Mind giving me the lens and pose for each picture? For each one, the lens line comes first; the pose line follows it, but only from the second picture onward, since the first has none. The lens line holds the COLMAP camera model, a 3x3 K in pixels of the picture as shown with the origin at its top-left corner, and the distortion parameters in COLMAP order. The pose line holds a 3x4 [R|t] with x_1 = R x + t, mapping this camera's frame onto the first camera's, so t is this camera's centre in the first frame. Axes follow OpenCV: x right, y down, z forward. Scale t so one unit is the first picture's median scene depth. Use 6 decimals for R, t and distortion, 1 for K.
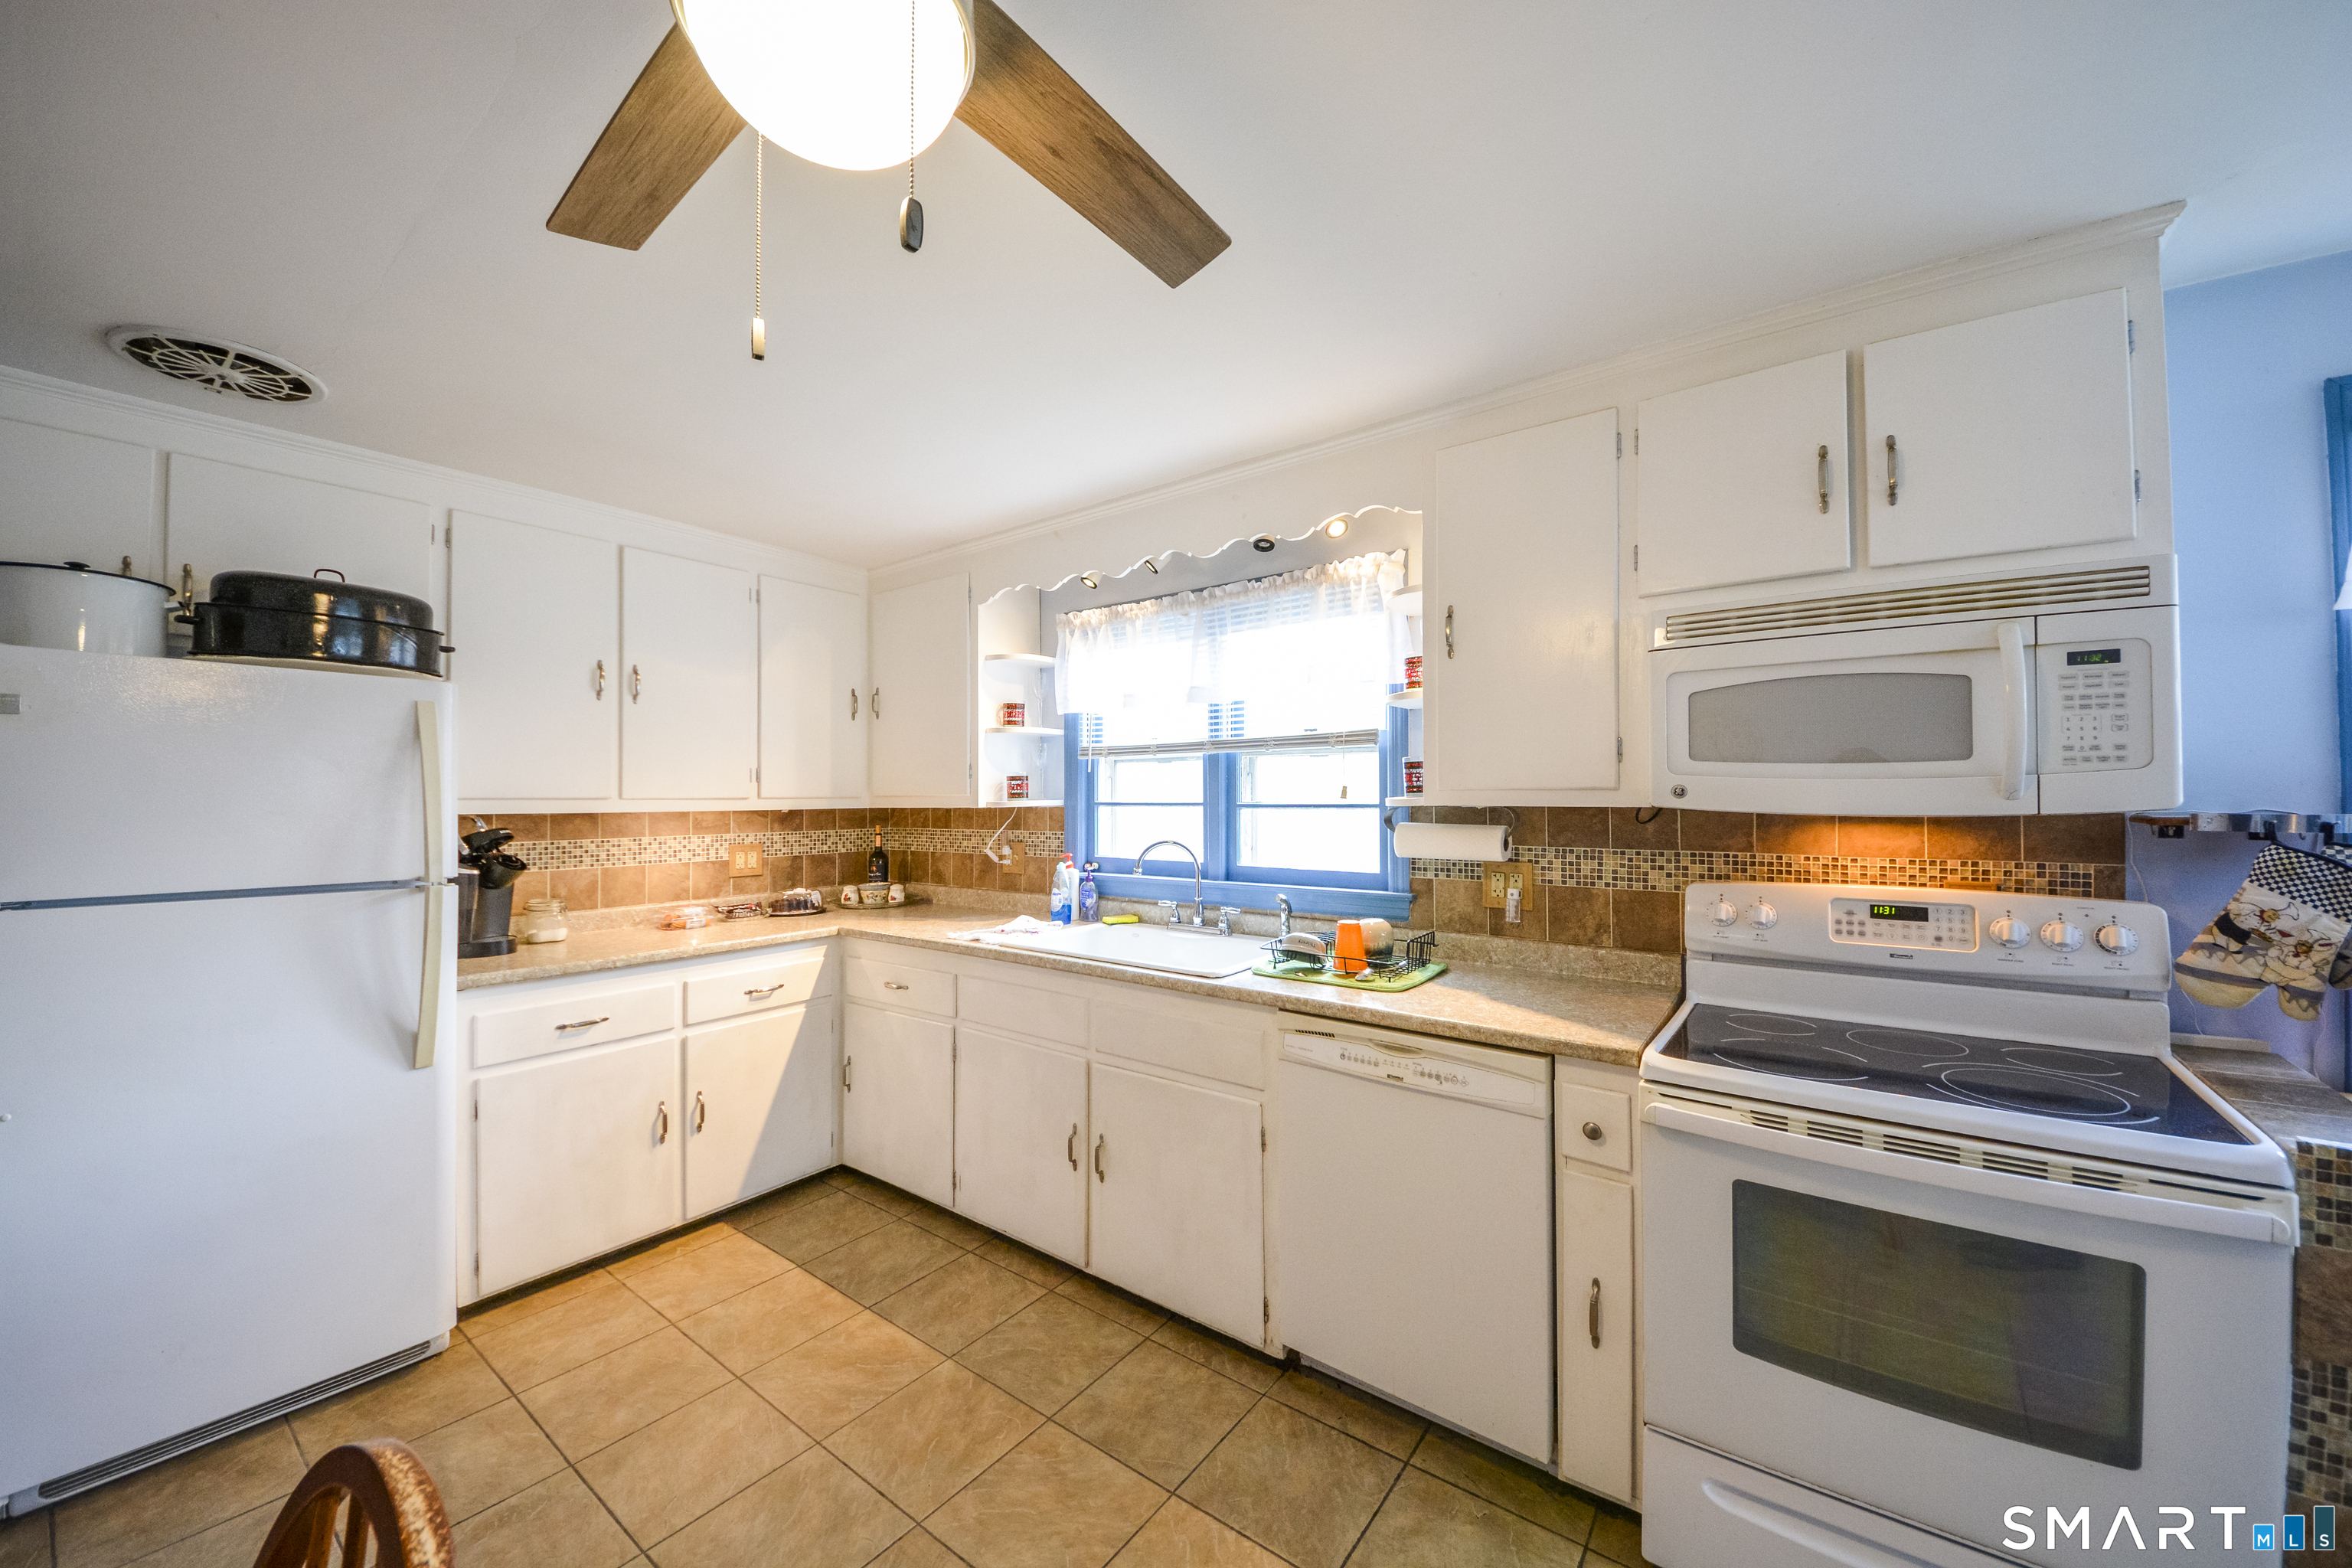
lens RADIAL K [[856.0, 0, 1179.3], [0, 856.0, 779.8], [0, 0, 1]] dist [-0.001732, -0.000551]
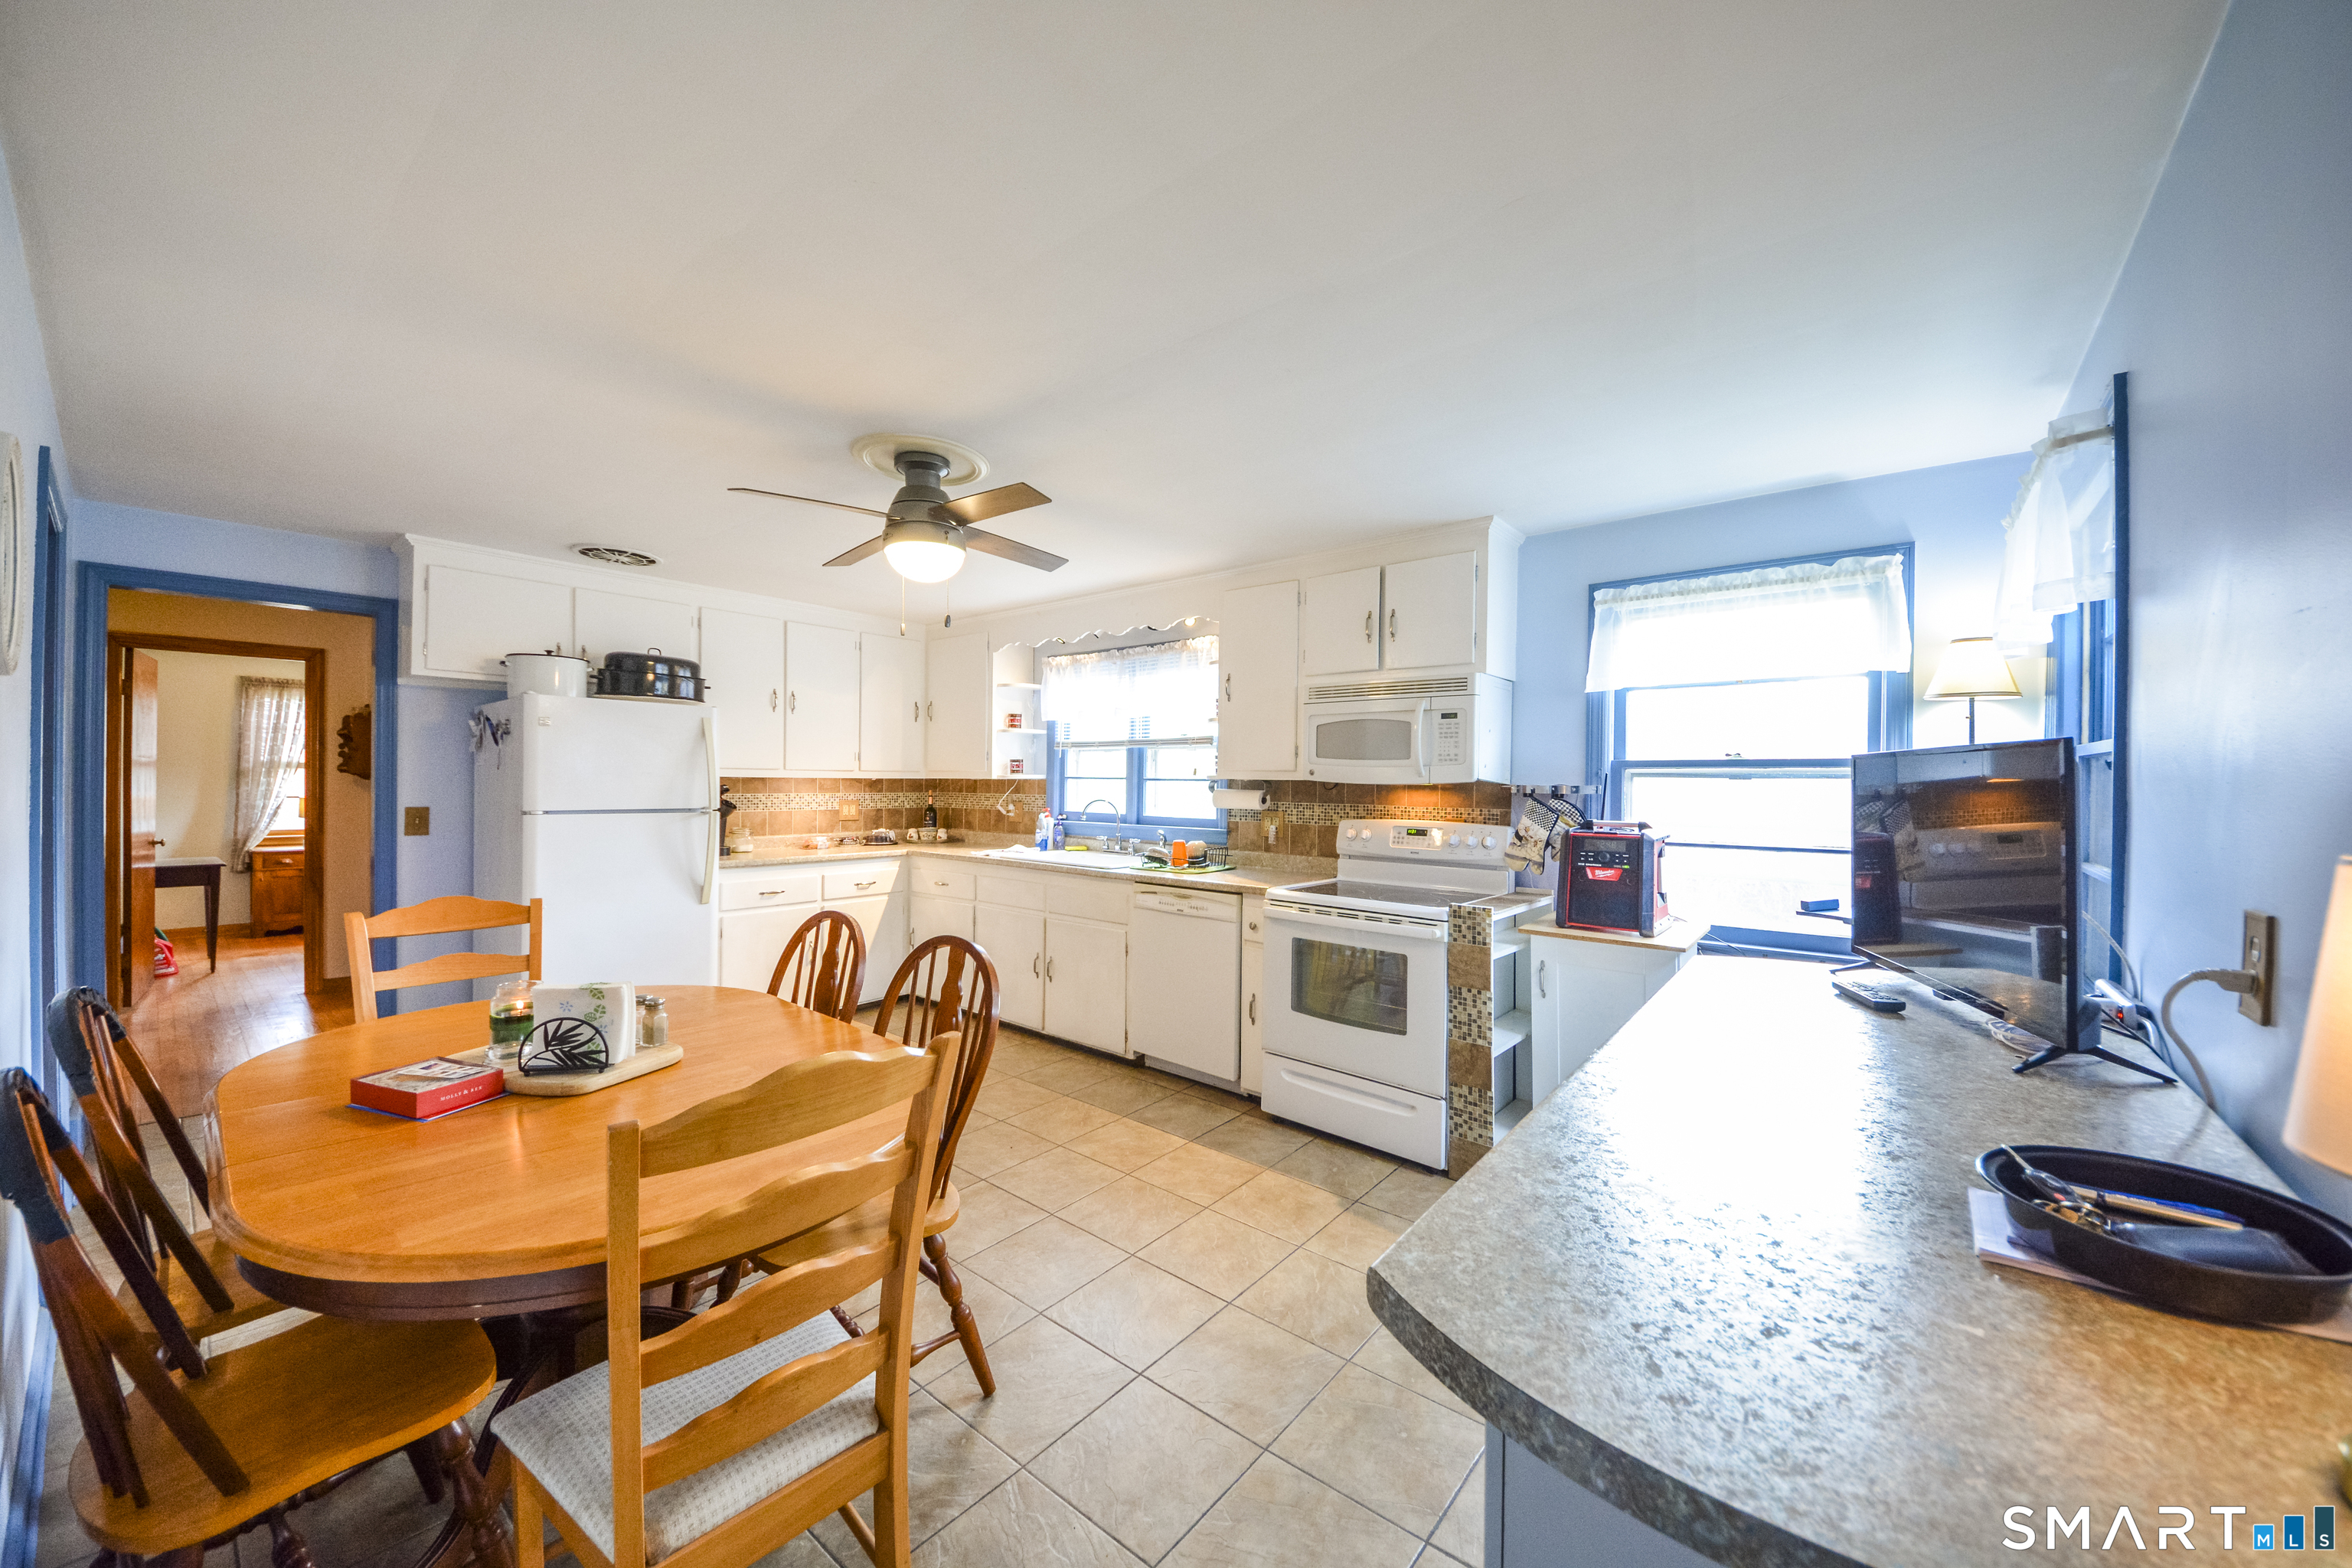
lens RADIAL K [[856.0, 0, 1176.9], [0, 856.0, 783.8], [0, 0, 1]] dist [-0.001732, -0.000551]
pose [[0.998440, 0.015290, -0.053704, 0.257836], [-0.013951, 0.999585, 0.025214, -0.004474], [0.054068, -0.024425, 0.998239, -0.764959]]
